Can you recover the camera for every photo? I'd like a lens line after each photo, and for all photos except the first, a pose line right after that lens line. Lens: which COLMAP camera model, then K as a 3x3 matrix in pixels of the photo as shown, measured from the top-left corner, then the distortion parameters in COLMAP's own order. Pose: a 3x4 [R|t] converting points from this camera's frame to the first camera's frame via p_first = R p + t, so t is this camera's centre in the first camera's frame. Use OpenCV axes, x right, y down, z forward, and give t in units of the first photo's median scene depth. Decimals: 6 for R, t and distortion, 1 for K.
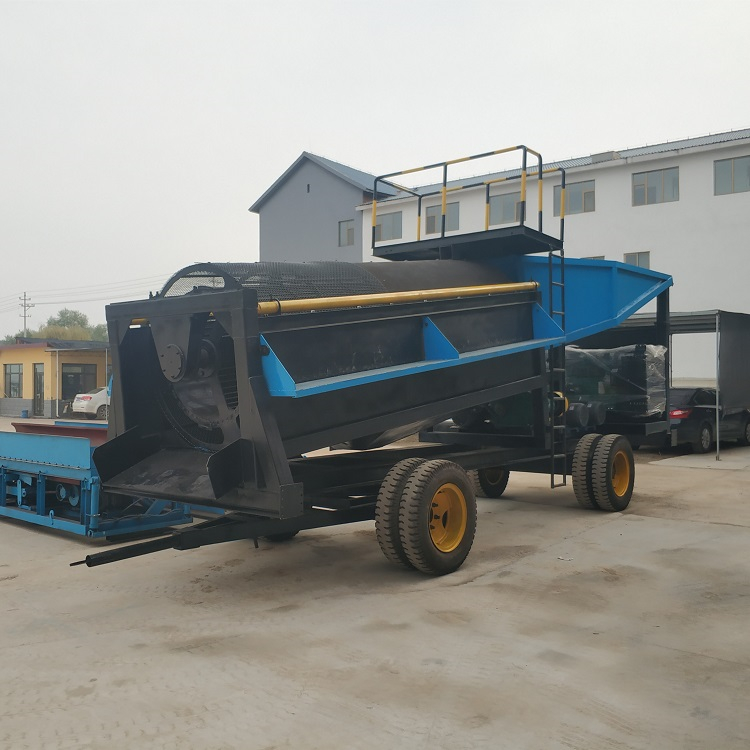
lens RADIAL K [[769.1, 0, 375.0], [0, 769.1, 375.0], [0, 0, 1]] dist [0.100962, -0.212490]
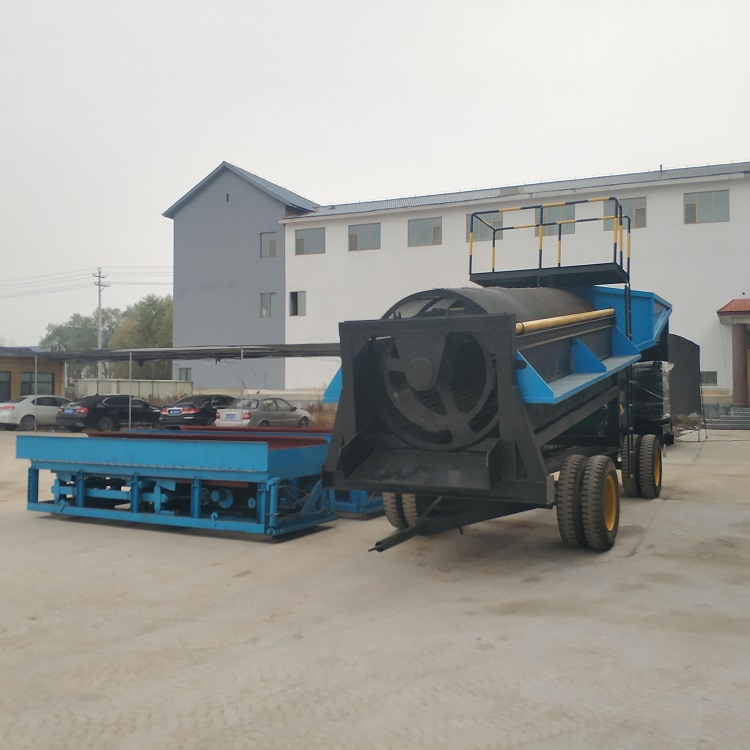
lens RADIAL K [[774.7, 0, 374.9], [0, 774.7, 368.3], [0, 0, 1]] dist [0.184148, -0.431212]
pose [[0.962574, 0.009473, 0.270855, -0.460296], [-0.004232, 0.999792, -0.019926, -0.001087], [-0.270987, 0.018034, 0.962414, -0.075815]]
